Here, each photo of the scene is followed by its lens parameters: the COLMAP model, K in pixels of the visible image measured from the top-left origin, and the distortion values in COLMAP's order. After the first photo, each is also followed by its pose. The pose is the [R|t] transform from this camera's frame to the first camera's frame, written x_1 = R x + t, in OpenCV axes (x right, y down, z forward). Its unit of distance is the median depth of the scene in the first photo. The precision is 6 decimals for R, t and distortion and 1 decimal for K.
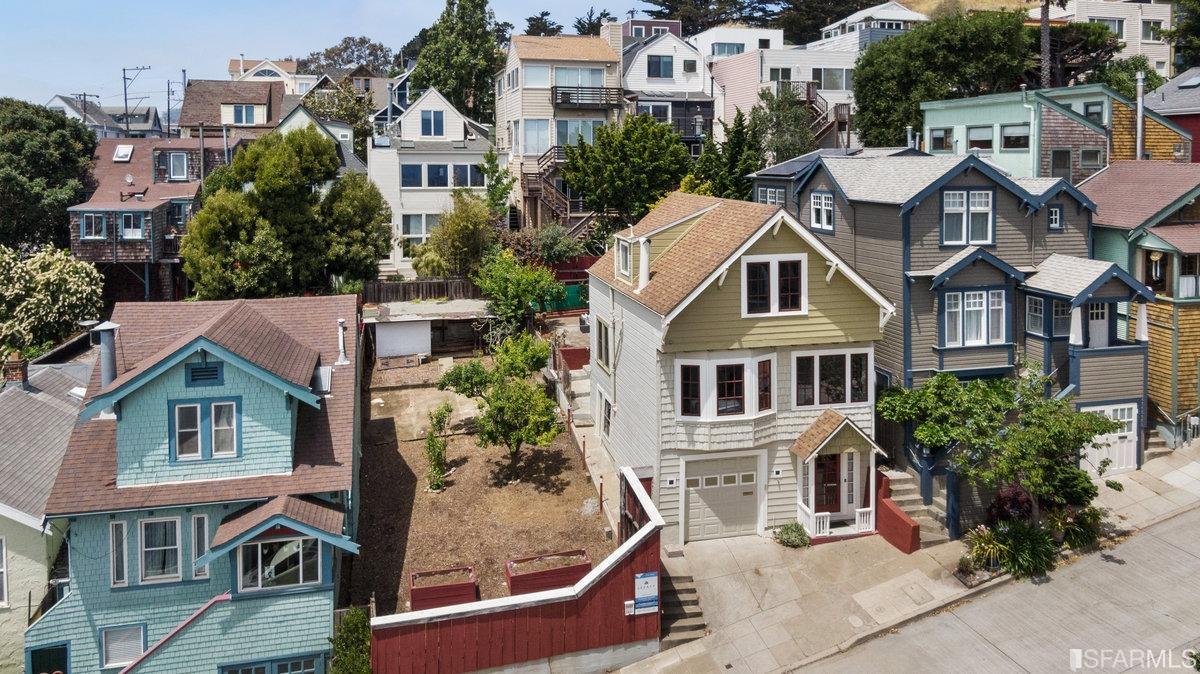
lens RADIAL K [[957.5, 0, 627.5], [0, 957.5, 338.8], [0, 0, 1]] dist [0.038516, -0.088310]
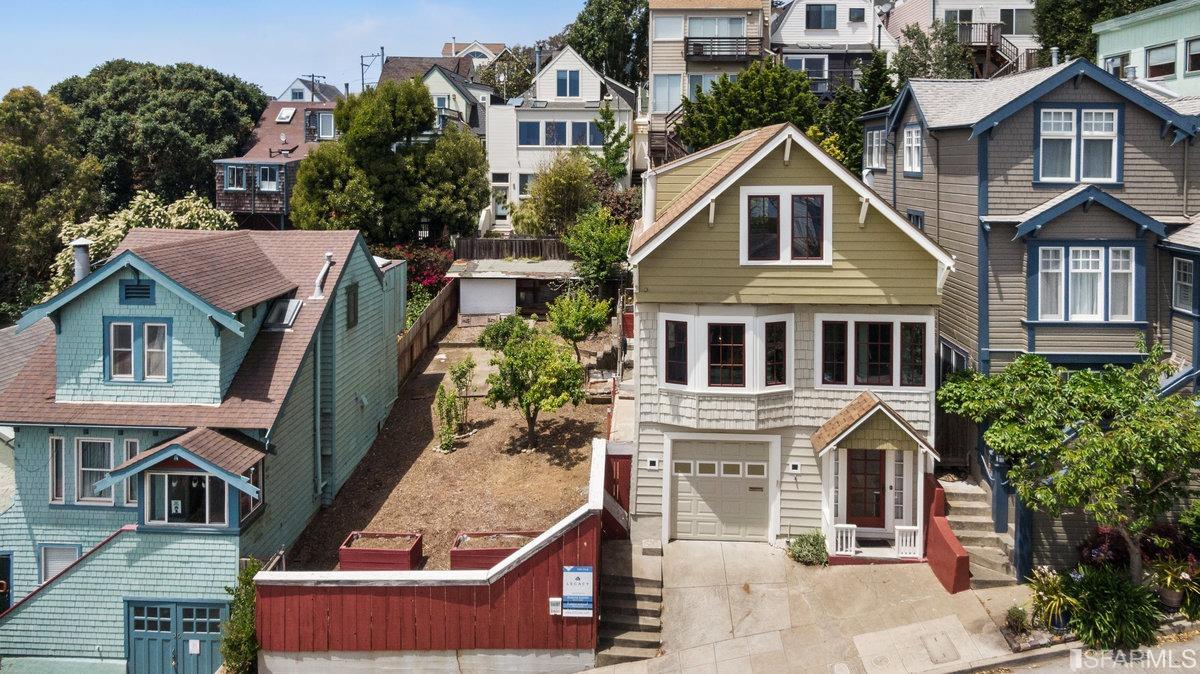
lens RADIAL K [[940.3, 0, 599.7], [0, 940.3, 309.8], [0, 0, 1]] dist [0.038540, -0.081419]
pose [[0.946292, 0.053249, -0.318897, 0.245667], [-0.063565, 0.997735, -0.022021, 0.037956], [0.317002, 0.041109, 0.947533, 0.209235]]
